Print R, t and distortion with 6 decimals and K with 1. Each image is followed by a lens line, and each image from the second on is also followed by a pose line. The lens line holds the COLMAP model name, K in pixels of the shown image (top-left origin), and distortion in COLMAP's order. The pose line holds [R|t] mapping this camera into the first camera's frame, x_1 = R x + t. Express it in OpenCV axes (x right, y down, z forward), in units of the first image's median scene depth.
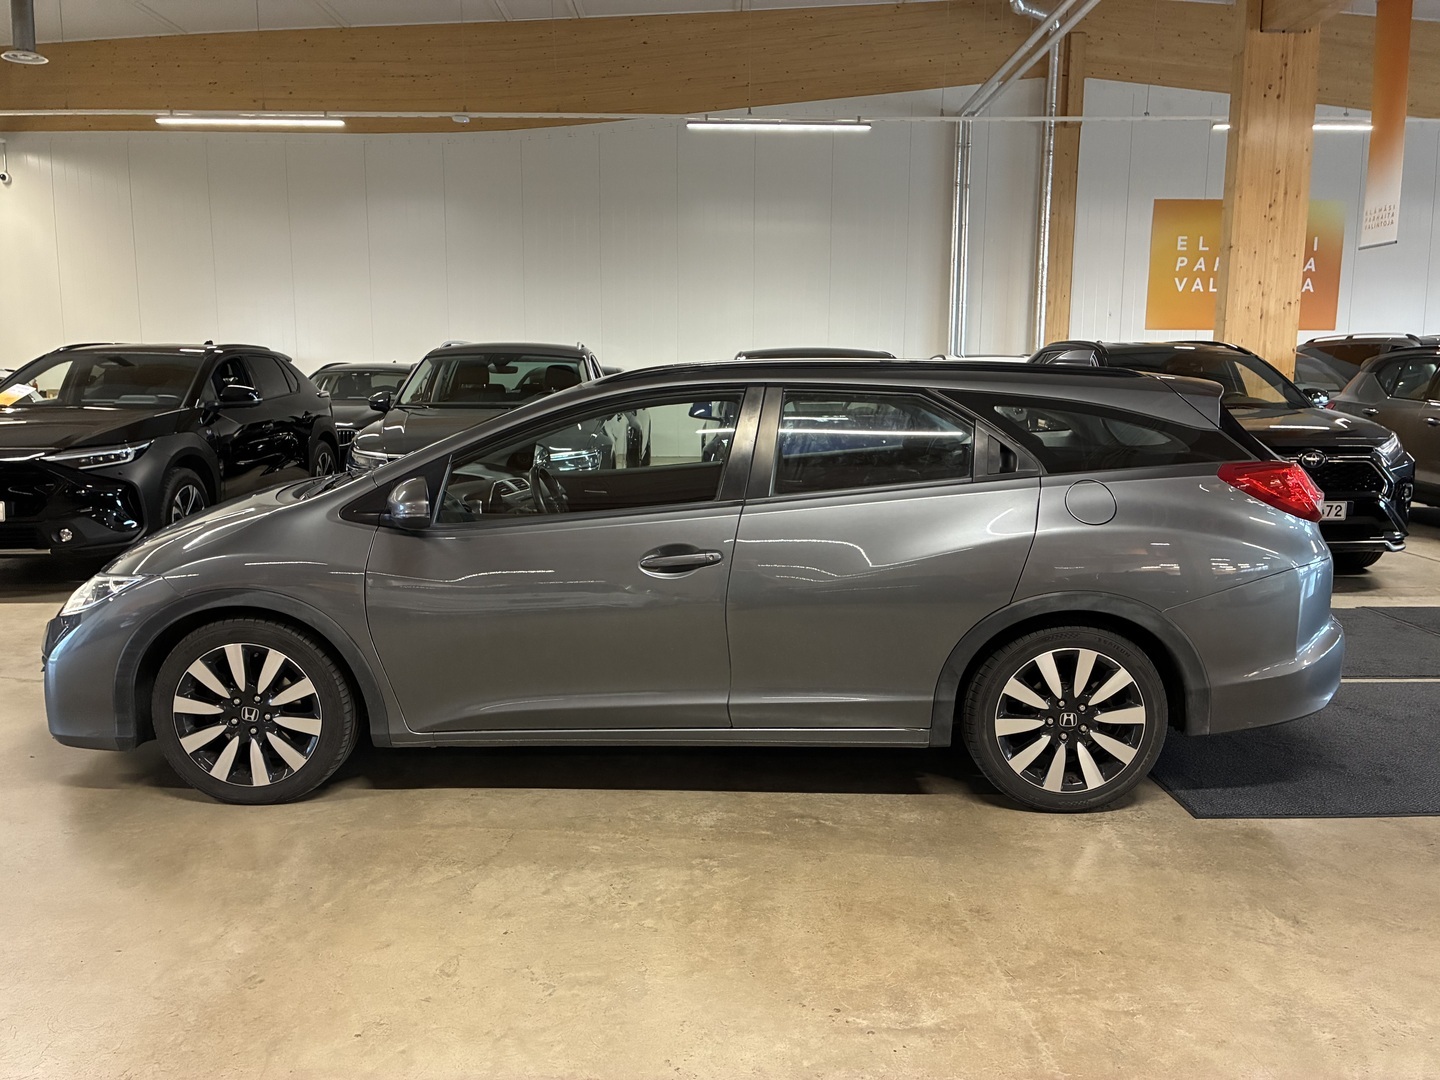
lens RADIAL K [[1094.8, 0, 710.7], [0, 1094.8, 534.4], [0, 0, 1]] dist [0.047686, -0.061848]
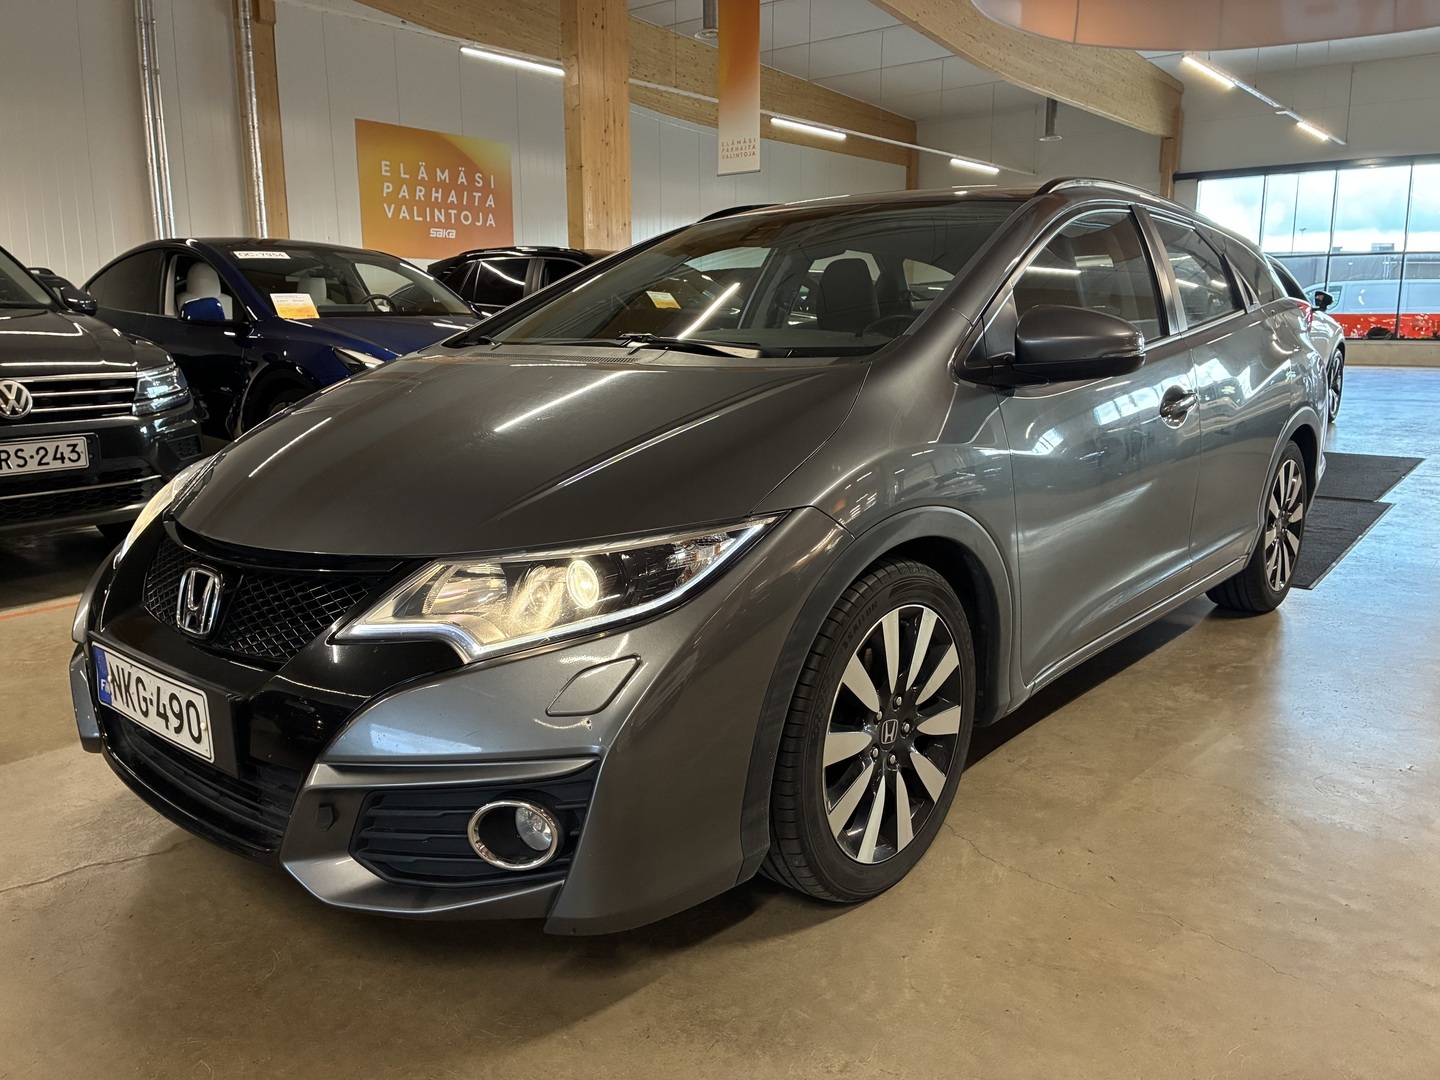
lens RADIAL K [[1094.8, 0, 710.7], [0, 1094.8, 534.4], [0, 0, 1]] dist [0.047686, -0.061848]
pose [[0.636060, -0.153836, 0.756150, -0.879961], [0.121875, 0.987654, 0.098415, -0.004566], [-0.761954, 0.029557, 0.646956, 0.692270]]
